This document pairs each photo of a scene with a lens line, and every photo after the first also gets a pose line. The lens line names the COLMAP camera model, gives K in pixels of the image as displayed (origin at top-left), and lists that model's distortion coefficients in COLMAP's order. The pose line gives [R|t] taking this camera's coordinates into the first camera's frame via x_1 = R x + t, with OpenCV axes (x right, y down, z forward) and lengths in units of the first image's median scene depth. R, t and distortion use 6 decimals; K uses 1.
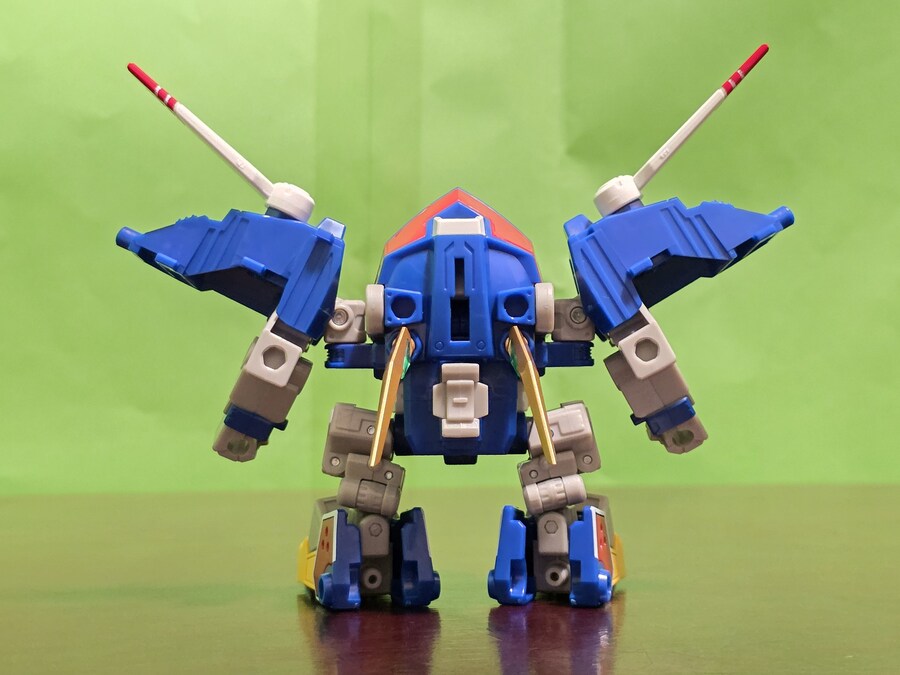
lens RADIAL K [[1796.9, 0, 450.0], [0, 1796.9, 337.5], [0, 0, 1]] dist [0.324833, -0.001926]
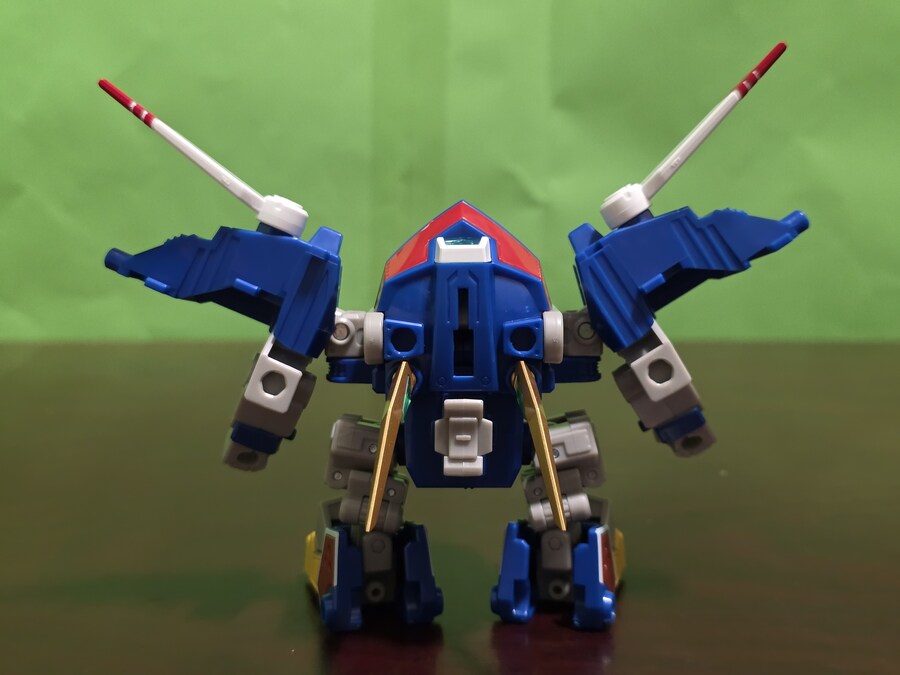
lens RADIAL K [[1203.6, 0, 450.0], [0, 1203.6, 337.5], [0, 0, 1]] dist [0.404155, -1.890610]
pose [[0.999954, 0.003885, -0.008754, 0.003822], [-0.002752, 0.992042, 0.125881, -0.092918], [0.009173, -0.125851, 0.992007, 0.354312]]
